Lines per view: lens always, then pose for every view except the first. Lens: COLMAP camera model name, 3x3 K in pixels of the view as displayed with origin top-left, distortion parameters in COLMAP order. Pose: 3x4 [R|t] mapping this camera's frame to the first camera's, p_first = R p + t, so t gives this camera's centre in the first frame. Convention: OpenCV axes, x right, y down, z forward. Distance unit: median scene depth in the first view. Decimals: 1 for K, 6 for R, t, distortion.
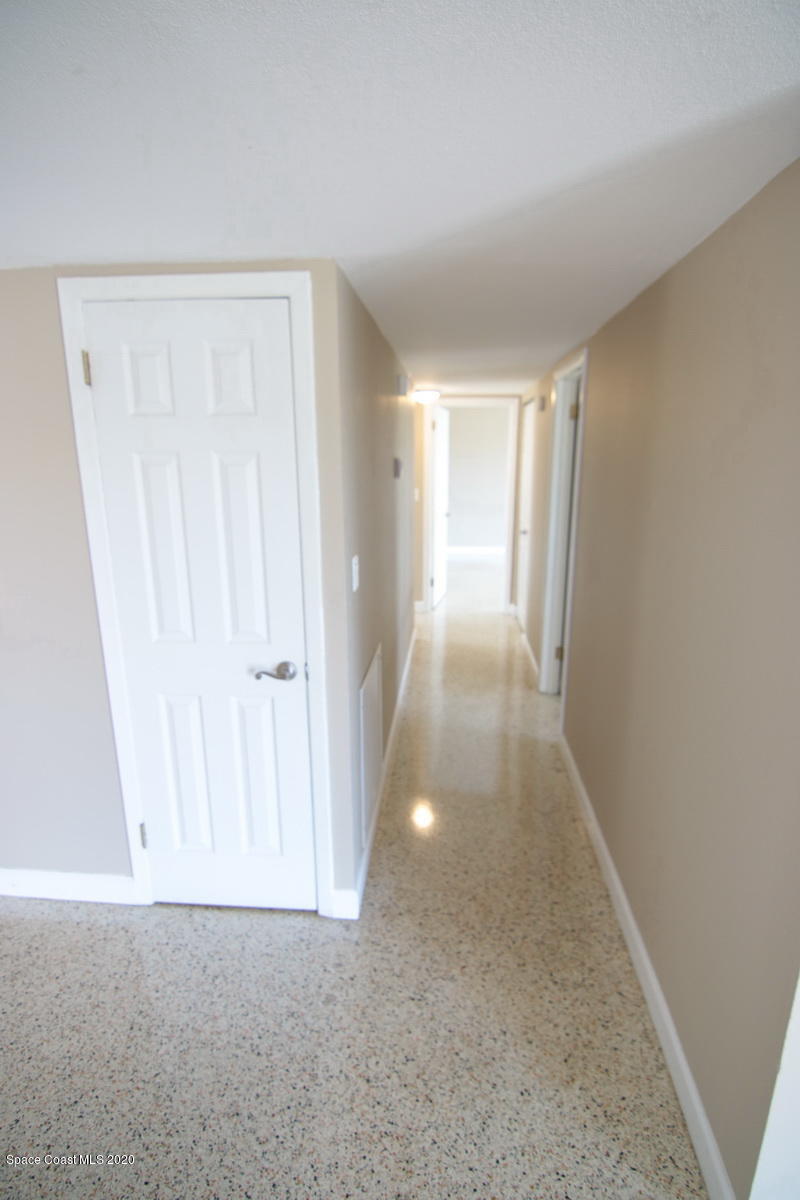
lens RADIAL K [[608.9, 0, 399.9], [0, 608.9, 600.3], [0, 0, 1]] dist [-0.007619, -0.008096]
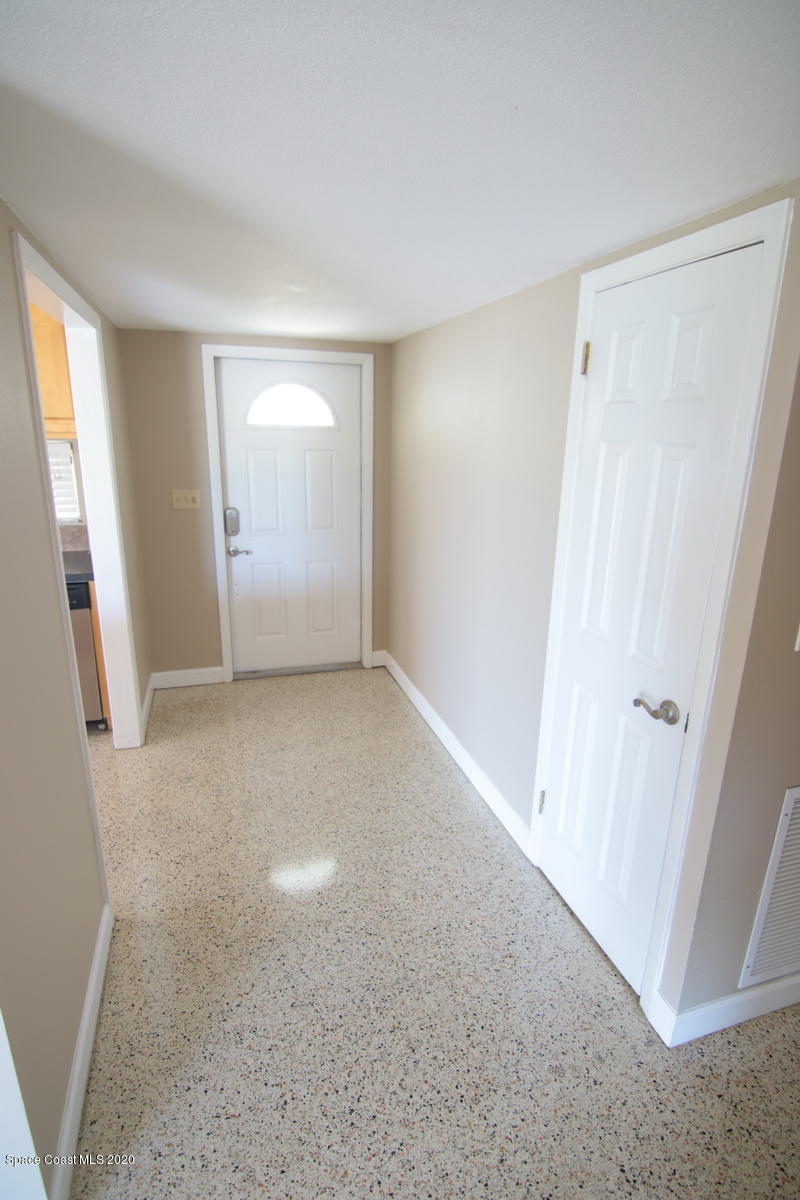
lens RADIAL K [[608.9, 0, 398.9], [0, 608.9, 600.4], [0, 0, 1]] dist [-0.007619, -0.008096]
pose [[0.380858, 0.266436, -0.885415, 0.428758], [-0.238255, 0.953527, 0.184448, -0.111358], [0.893410, 0.140706, 0.426638, 0.353134]]
